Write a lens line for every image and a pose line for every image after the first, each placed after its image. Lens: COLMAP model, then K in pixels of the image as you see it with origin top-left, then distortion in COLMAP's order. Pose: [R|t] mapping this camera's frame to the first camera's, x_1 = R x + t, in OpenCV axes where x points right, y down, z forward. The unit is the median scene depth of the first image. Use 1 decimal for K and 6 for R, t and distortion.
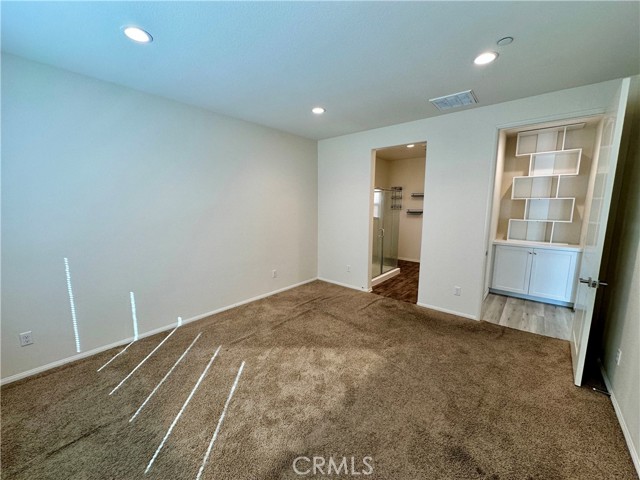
lens RADIAL K [[257.1, 0, 320.9], [0, 257.1, 240.1], [0, 0, 1]] dist [-0.001158, 0.000950]
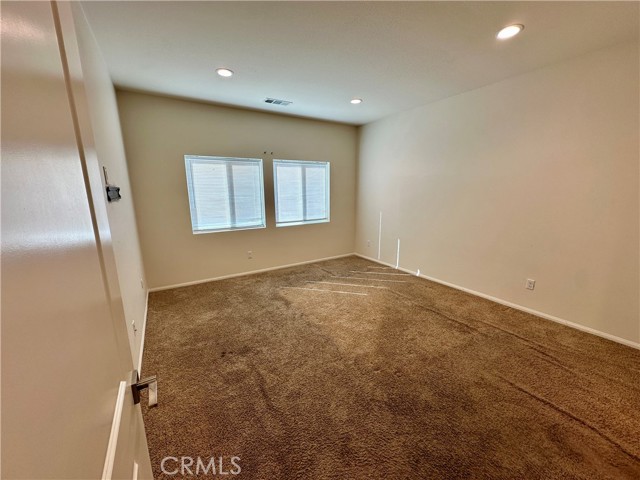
lens RADIAL K [[257.1, 0, 320.2], [0, 257.1, 240.3], [0, 0, 1]] dist [-0.001158, 0.000950]
pose [[-0.308485, 0.188476, -0.932370, 0.818497], [-0.131145, 0.962387, 0.237935, -0.100016], [0.942145, 0.195675, -0.272164, 0.826594]]
